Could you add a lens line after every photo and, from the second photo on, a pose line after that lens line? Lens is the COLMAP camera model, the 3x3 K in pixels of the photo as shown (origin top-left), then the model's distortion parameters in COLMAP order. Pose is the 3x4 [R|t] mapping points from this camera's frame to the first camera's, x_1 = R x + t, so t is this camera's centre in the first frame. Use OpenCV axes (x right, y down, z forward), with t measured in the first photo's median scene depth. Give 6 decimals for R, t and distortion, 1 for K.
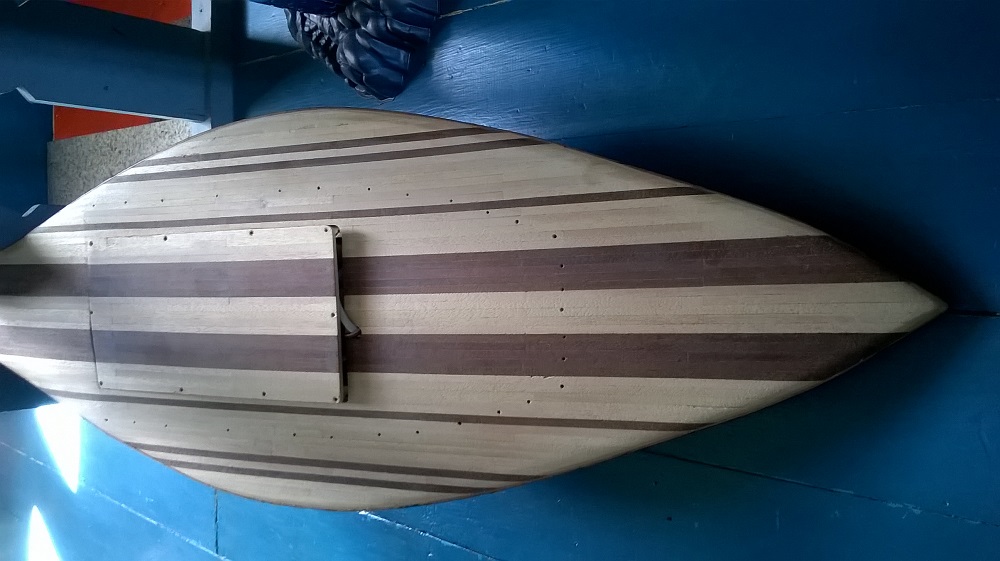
lens RADIAL K [[891.3, 0, 500.0], [0, 891.3, 280.5], [0, 0, 1]] dist [-0.000569, -0.007462]
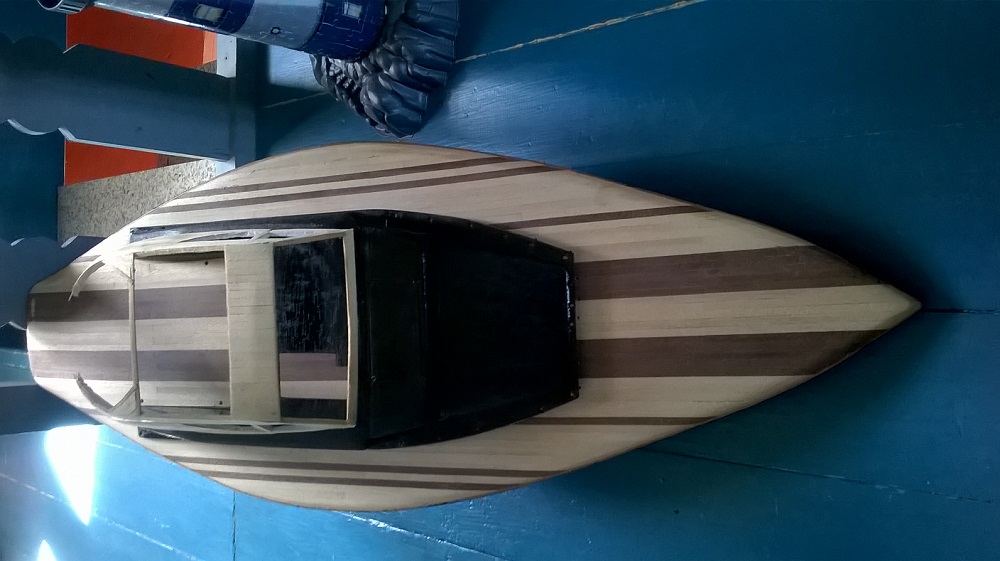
lens RADIAL K [[891.3, 0, 500.0], [0, 891.3, 280.5], [0, 0, 1]] dist [-0.000569, -0.007462]
pose [[0.999488, -0.011899, 0.029715, -0.048439], [0.013595, 0.998250, -0.057552, 0.039084], [-0.028979, 0.057927, 0.997900, -0.087457]]
